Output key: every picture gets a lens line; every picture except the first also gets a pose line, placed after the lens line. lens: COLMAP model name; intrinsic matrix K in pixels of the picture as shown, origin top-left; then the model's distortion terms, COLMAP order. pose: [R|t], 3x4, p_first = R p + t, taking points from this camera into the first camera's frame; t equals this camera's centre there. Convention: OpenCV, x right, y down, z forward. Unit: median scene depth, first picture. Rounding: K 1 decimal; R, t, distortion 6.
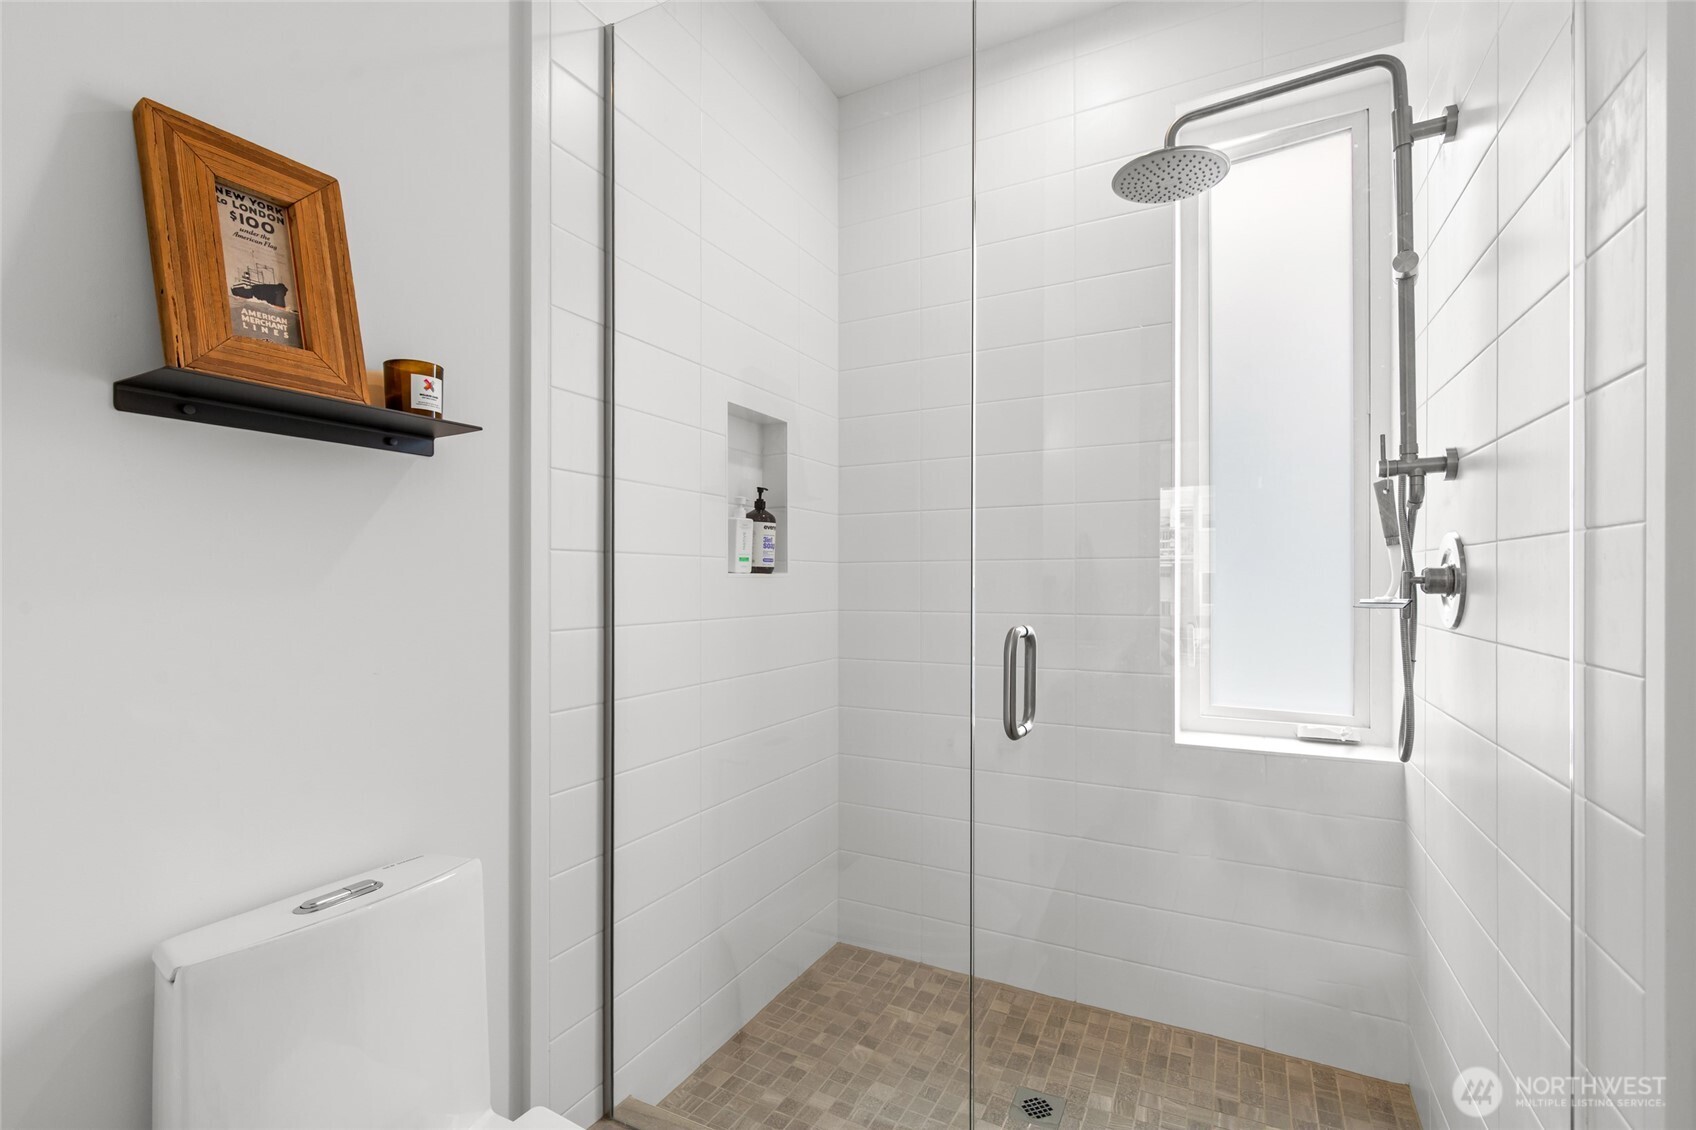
lens RADIAL K [[759.6, 0, 839.7], [0, 759.6, 573.4], [0, 0, 1]] dist [0.002227, 0.000197]
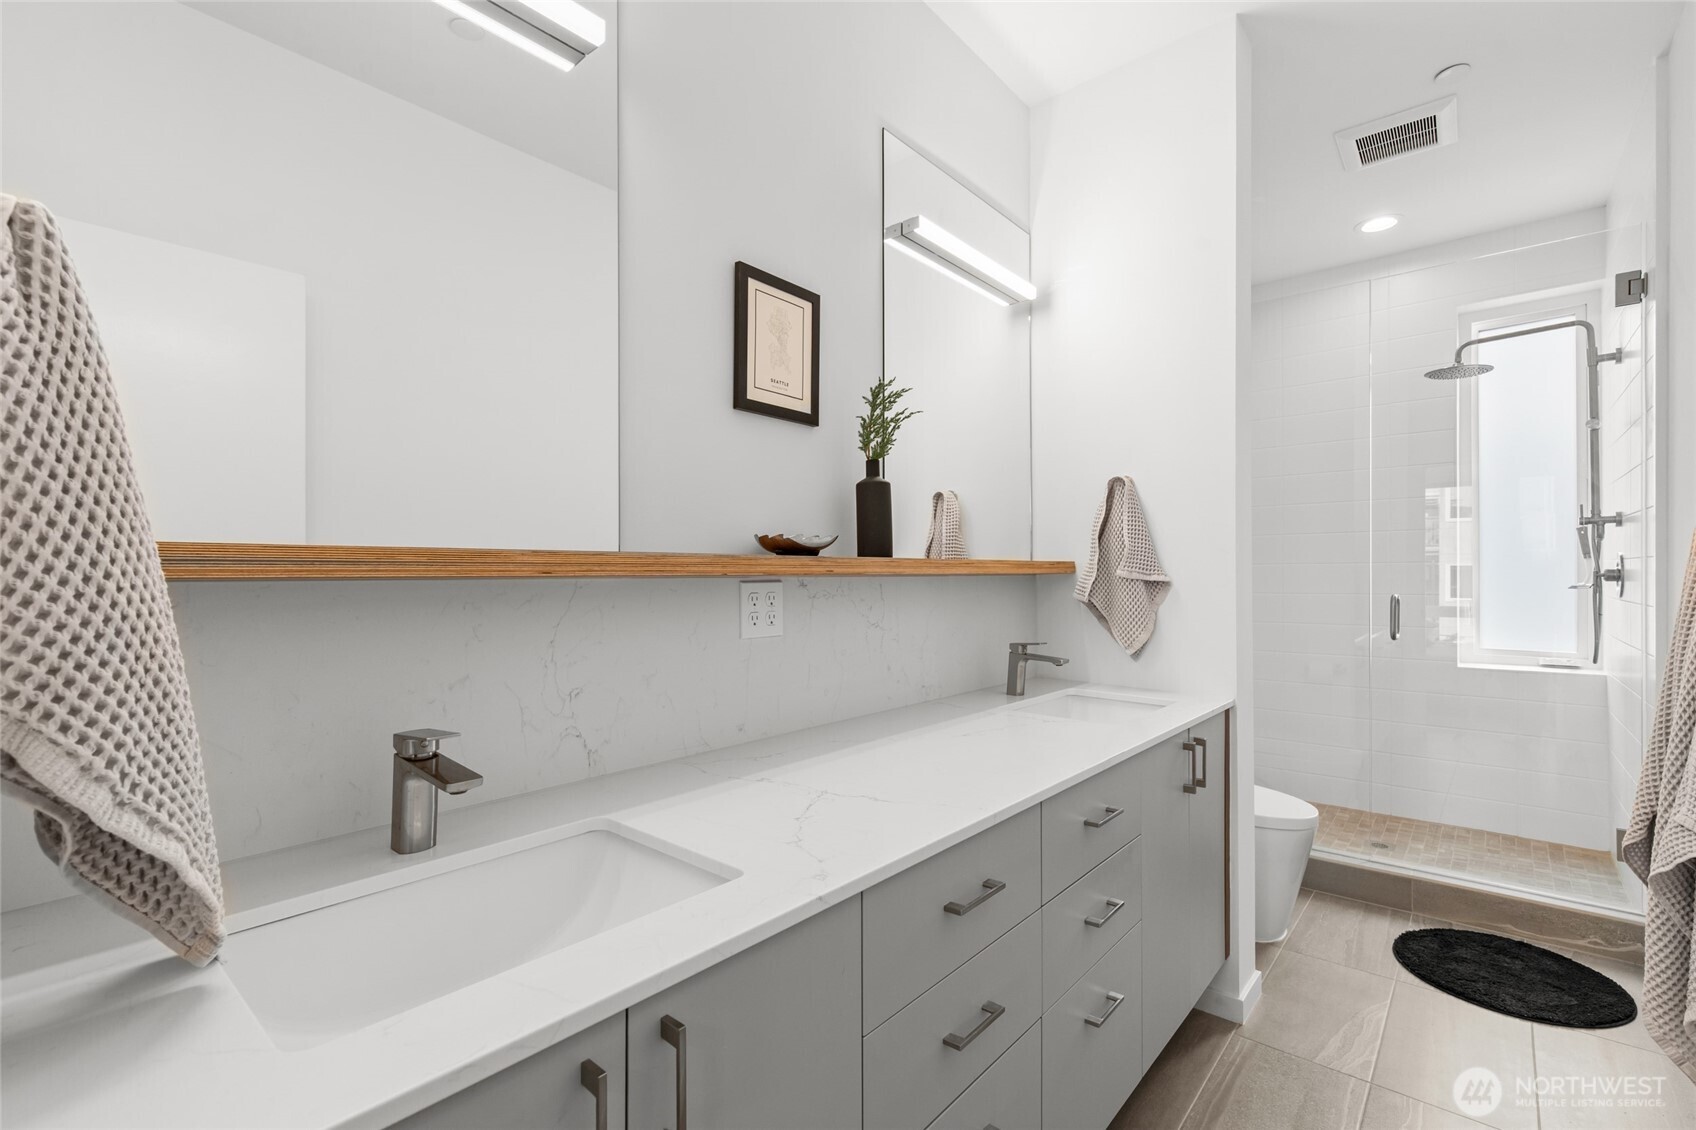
lens RADIAL K [[743.2, 0, 845.8], [0, 743.2, 582.5], [0, 0, 1]] dist [0.002714, 0.000262]
pose [[0.971717, -0.008662, -0.235990, -0.762422], [0.011378, 0.999884, 0.010148, -0.014515], [0.235875, -0.012546, 0.971702, -1.460961]]
